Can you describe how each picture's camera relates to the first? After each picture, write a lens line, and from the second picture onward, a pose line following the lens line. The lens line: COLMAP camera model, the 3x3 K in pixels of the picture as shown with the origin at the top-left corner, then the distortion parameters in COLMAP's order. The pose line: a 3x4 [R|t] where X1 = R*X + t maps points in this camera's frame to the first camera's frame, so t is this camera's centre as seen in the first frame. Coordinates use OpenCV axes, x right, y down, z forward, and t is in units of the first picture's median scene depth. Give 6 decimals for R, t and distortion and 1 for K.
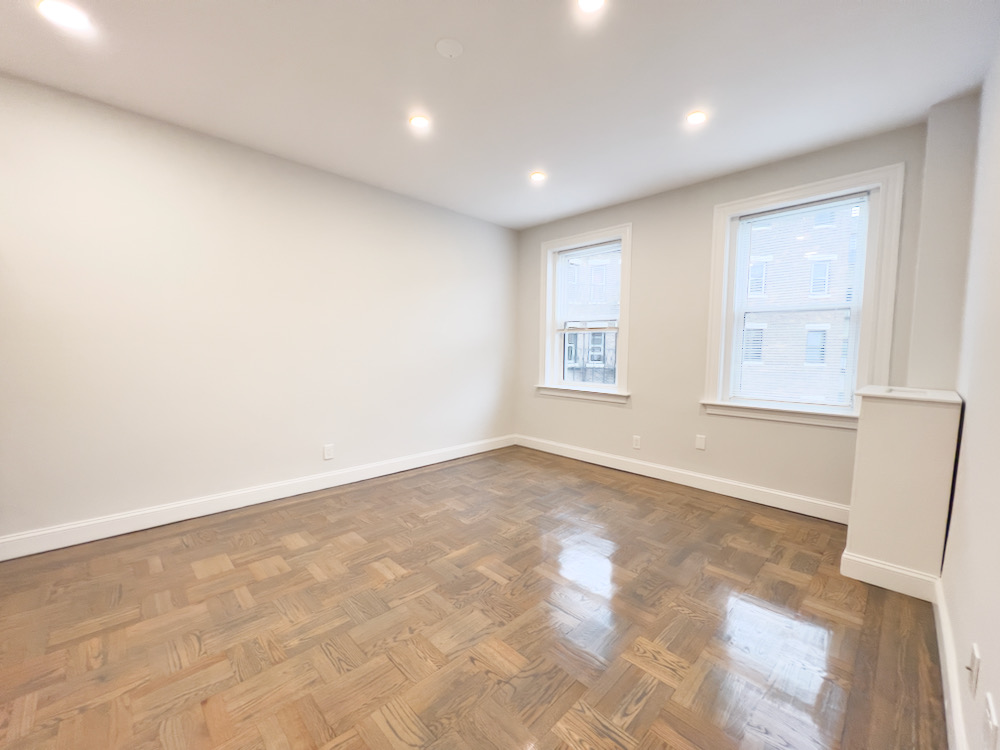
lens RADIAL K [[401.9, 0, 499.0], [0, 401.9, 376.6], [0, 0, 1]] dist [0.001147, 0.000748]
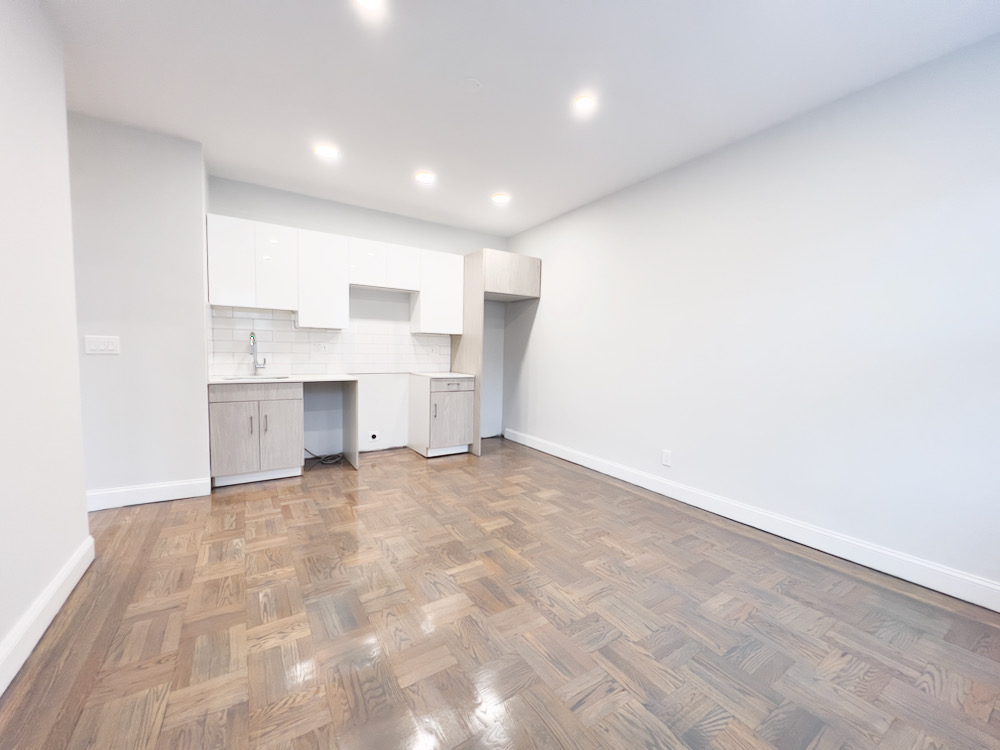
lens RADIAL K [[401.9, 0, 502.2], [0, 401.9, 376.6], [0, 0, 1]] dist [0.001147, 0.000748]
pose [[-0.198019, 0.045332, -0.979149, 0.779513], [-0.089492, 0.993922, 0.064115, -0.042224], [0.976104, 0.100322, -0.192758, 1.046785]]
